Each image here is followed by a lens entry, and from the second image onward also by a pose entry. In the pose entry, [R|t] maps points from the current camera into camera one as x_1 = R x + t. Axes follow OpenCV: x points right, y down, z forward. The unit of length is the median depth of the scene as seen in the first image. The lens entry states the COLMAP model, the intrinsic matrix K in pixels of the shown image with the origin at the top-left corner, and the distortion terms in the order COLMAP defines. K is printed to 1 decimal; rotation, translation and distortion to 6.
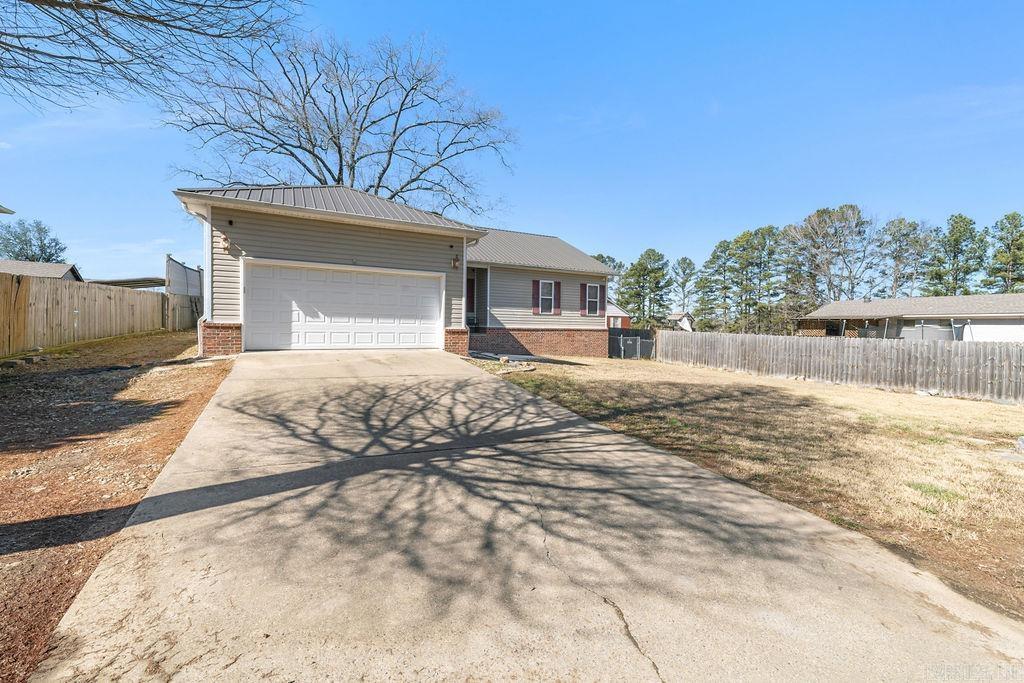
lens RADIAL K [[416.1, 0, 510.4], [0, 416.1, 339.6], [0, 0, 1]] dist [0.014221, -0.005277]
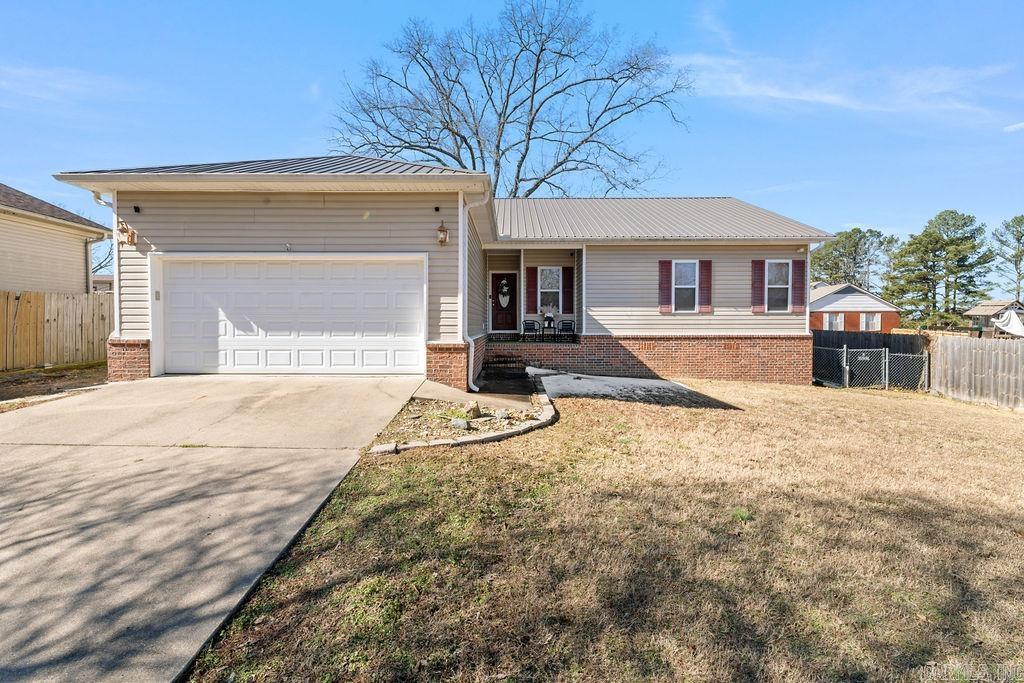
lens RADIAL K [[416.1, 0, 510.4], [0, 416.1, 339.6], [0, 0, 1]] dist [0.014221, -0.005277]
pose [[0.882824, 0.000264, -0.469703, 0.142043], [-0.001593, 0.999996, -0.002433, -0.017876], [0.469701, 0.002896, 0.882821, 0.299683]]
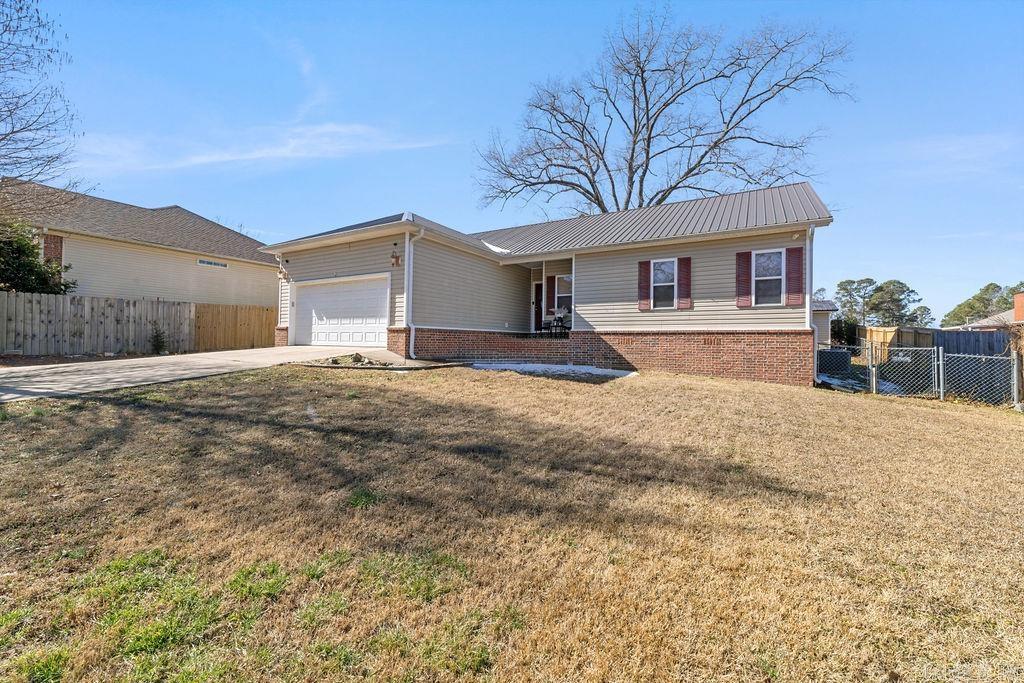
lens RADIAL K [[416.1, 0, 510.4], [0, 416.1, 339.6], [0, 0, 1]] dist [0.014221, -0.005277]
pose [[0.520159, -0.016669, -0.853907, 0.495728], [-0.032481, 0.998700, -0.039281, 0.019213], [0.853451, 0.048168, 0.518942, 0.428838]]
